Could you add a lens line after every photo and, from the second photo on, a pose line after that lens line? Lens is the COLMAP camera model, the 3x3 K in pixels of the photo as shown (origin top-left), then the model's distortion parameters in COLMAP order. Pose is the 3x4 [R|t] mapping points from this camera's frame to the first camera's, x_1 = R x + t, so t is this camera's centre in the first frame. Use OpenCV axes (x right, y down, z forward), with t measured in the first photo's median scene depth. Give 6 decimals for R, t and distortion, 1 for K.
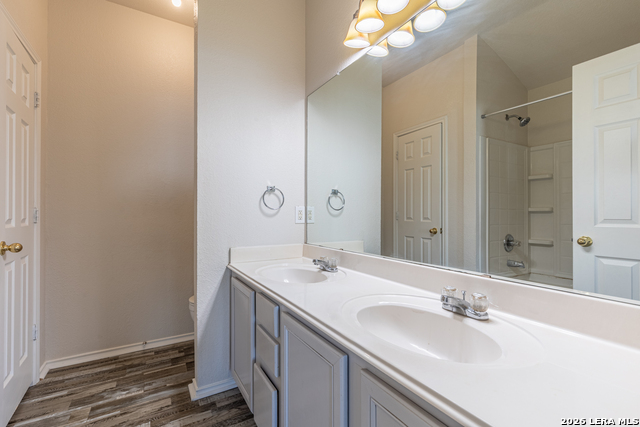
lens RADIAL K [[290.5, 0, 320.0], [0, 290.5, 213.5], [0, 0, 1]] dist [0.003087, -0.000144]
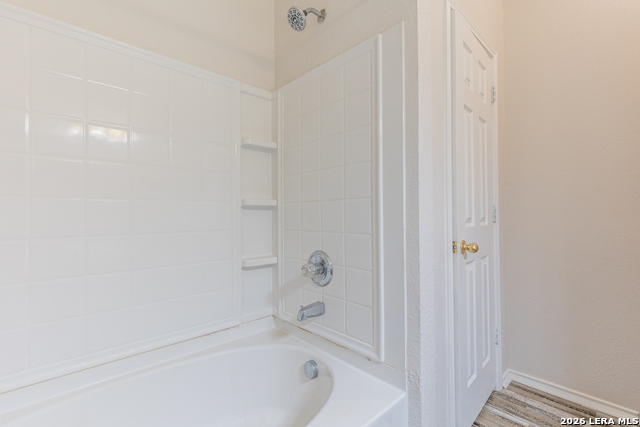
lens RADIAL K [[290.5, 0, 320.0], [0, 290.5, 213.5], [0, 0, 1]] dist [0.003087, -0.000144]
pose [[0.217536, -0.013014, -0.975966, -0.171759], [0.012630, 0.999865, -0.010518, 0.006093], [0.975971, -0.010038, 0.217671, 0.237723]]
